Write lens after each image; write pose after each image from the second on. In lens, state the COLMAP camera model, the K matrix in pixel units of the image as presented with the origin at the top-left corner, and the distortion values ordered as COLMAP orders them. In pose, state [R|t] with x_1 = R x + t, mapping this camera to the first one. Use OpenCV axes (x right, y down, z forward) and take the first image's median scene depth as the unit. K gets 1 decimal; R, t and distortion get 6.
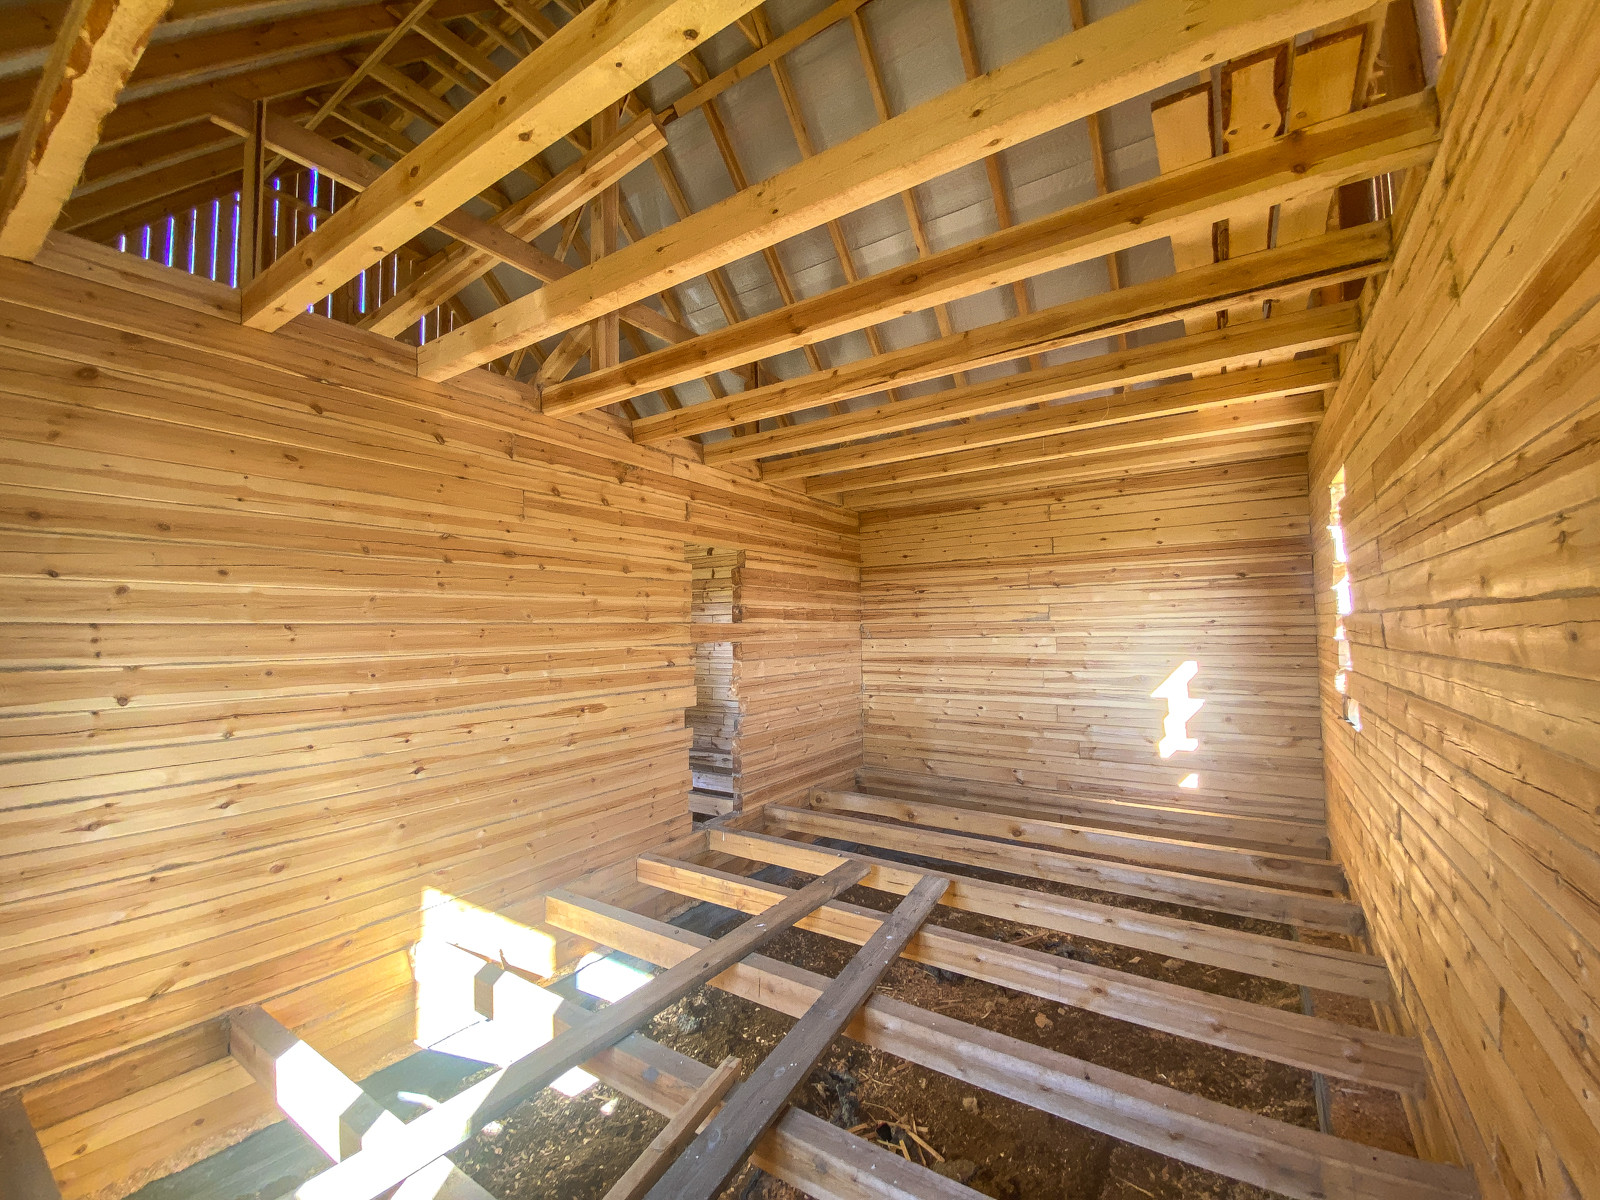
lens RADIAL K [[641.1, 0, 802.1], [0, 641.1, 607.8], [0, 0, 1]] dist [0.030922, -0.025368]
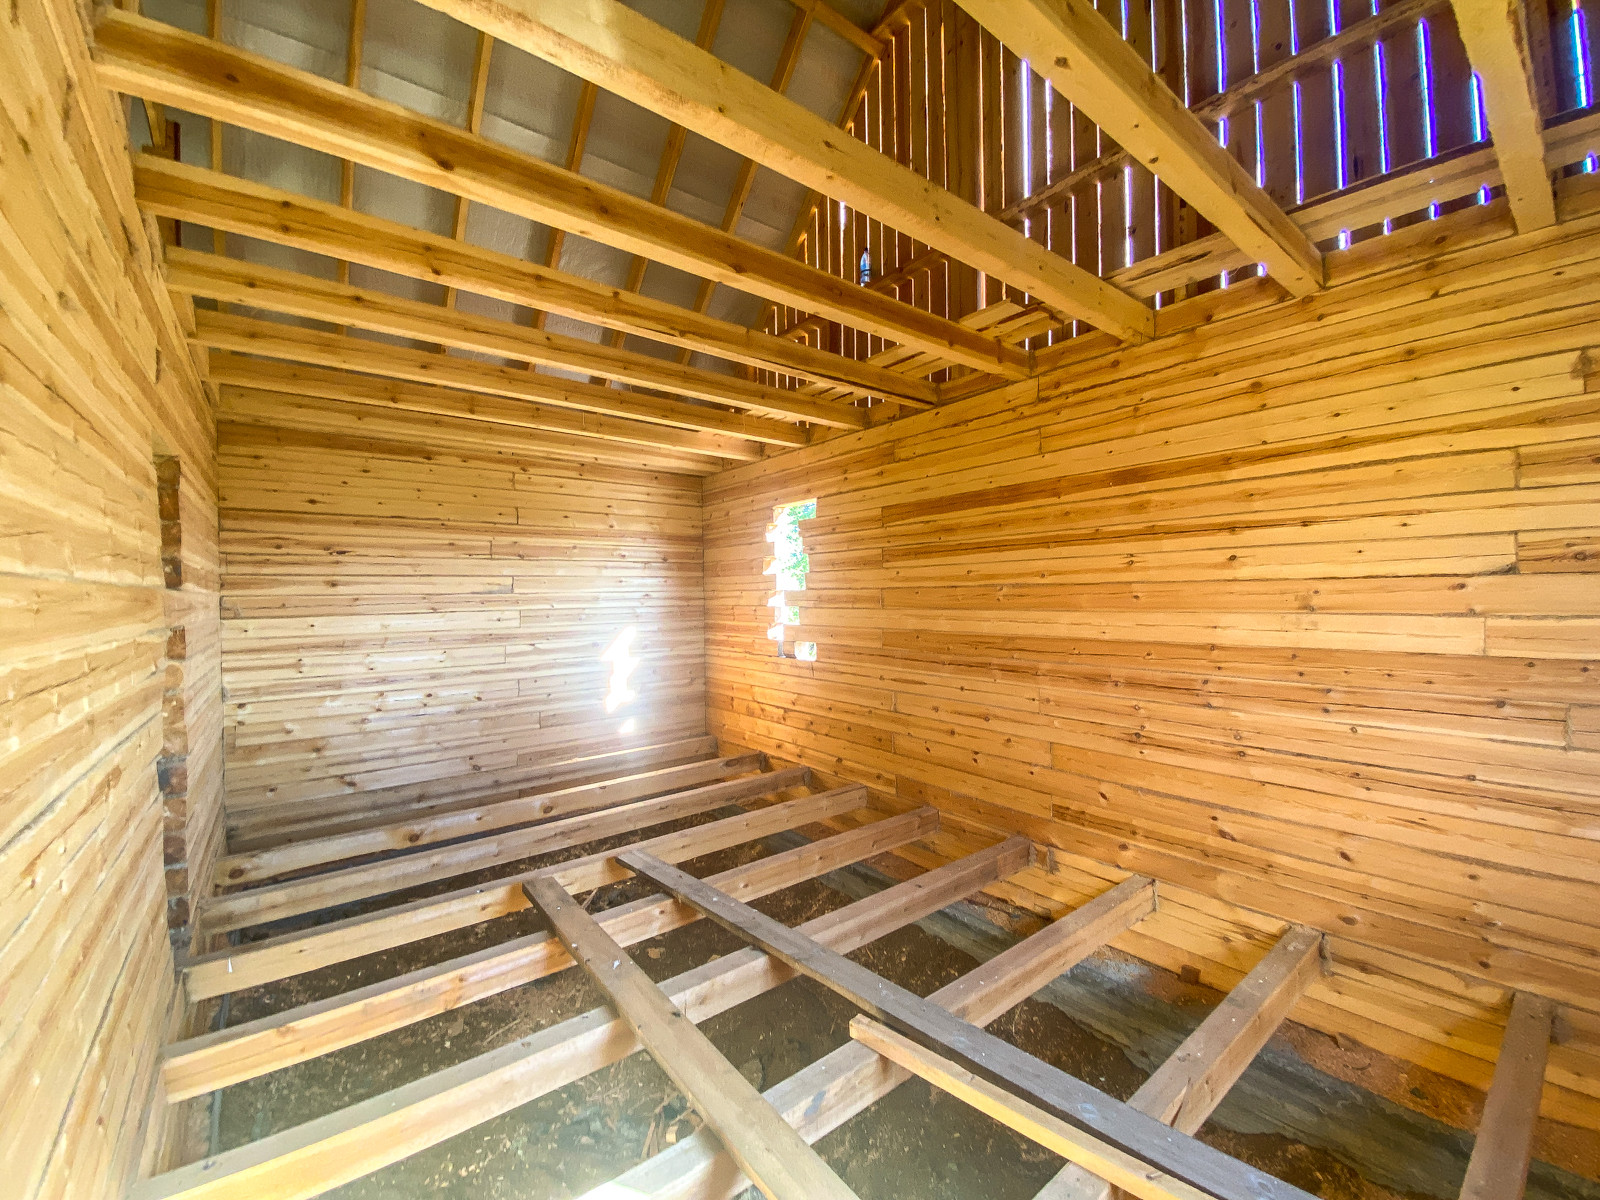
lens RADIAL K [[641.1, 0, 802.1], [0, 641.1, 607.8], [0, 0, 1]] dist [0.030922, -0.025368]
pose [[0.315597, -0.009043, 0.948850, -0.398719], [-0.020503, 0.999656, 0.016347, 0.017178], [-0.948672, -0.024613, 0.315303, 0.284283]]
